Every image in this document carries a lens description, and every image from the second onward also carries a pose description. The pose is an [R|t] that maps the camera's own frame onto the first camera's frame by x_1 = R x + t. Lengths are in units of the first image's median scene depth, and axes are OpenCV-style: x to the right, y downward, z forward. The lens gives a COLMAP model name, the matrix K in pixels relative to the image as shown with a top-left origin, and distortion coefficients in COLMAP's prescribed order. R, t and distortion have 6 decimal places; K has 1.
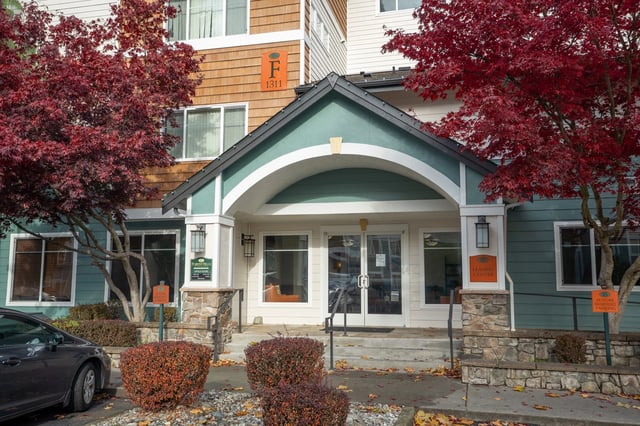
lens RADIAL K [[610.6, 0, 320.0], [0, 610.6, 213.0], [0, 0, 1]] dist [0.033529, 0.017295]
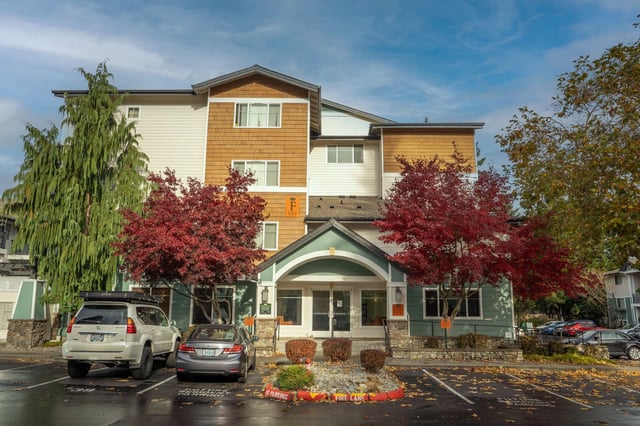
lens RADIAL K [[610.6, 0, 320.0], [0, 610.6, 213.0], [0, 0, 1]] dist [0.033529, 0.017295]
pose [[0.960740, 0.048066, 0.273256, -0.587100], [-0.037074, 0.998288, -0.045248, -0.140652], [-0.274963, 0.033341, 0.960877, -1.019726]]
